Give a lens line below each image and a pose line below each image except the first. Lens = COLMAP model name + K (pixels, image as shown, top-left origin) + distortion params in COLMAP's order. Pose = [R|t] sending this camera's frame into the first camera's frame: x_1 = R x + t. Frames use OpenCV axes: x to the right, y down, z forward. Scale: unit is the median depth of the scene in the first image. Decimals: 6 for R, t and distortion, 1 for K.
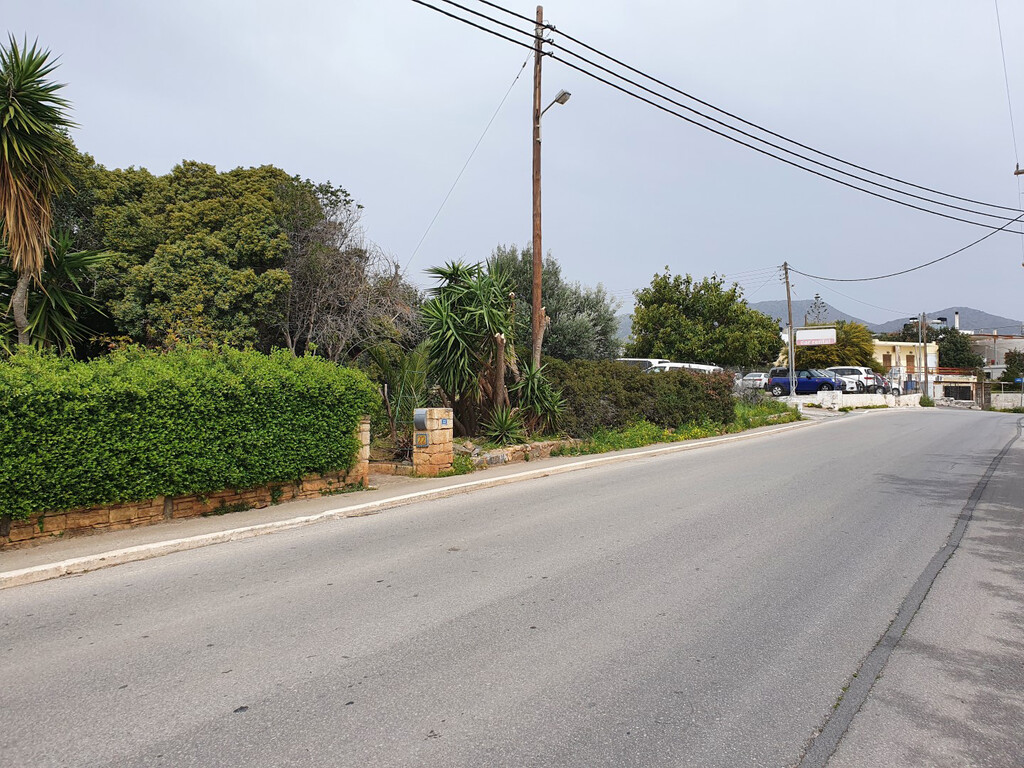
lens RADIAL K [[768.9, 0, 514.1], [0, 768.9, 385.3], [0, 0, 1]] dist [-0.006095, -0.001984]
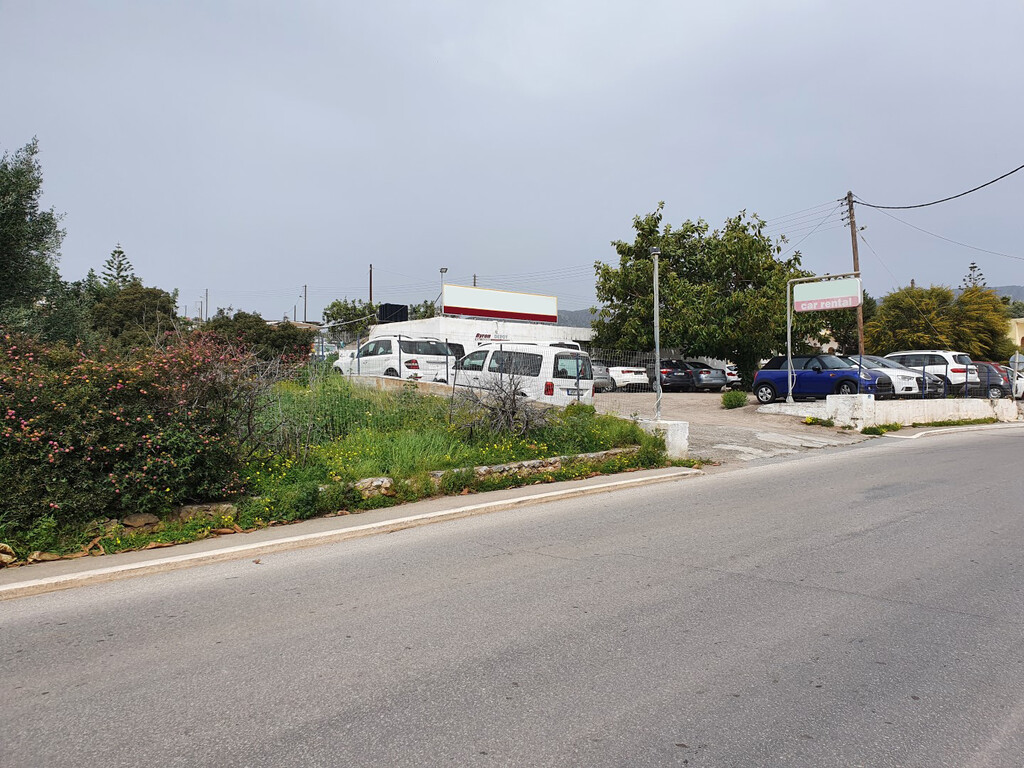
lens RADIAL K [[768.9, 0, 509.8], [0, 768.9, 382.1], [0, 0, 1]] dist [-0.006095, -0.001984]
pose [[0.976662, -0.002175, -0.214772, 0.283536], [0.002182, 0.999998, -0.000205, -0.001618], [0.214772, -0.000269, 0.976664, 0.412348]]
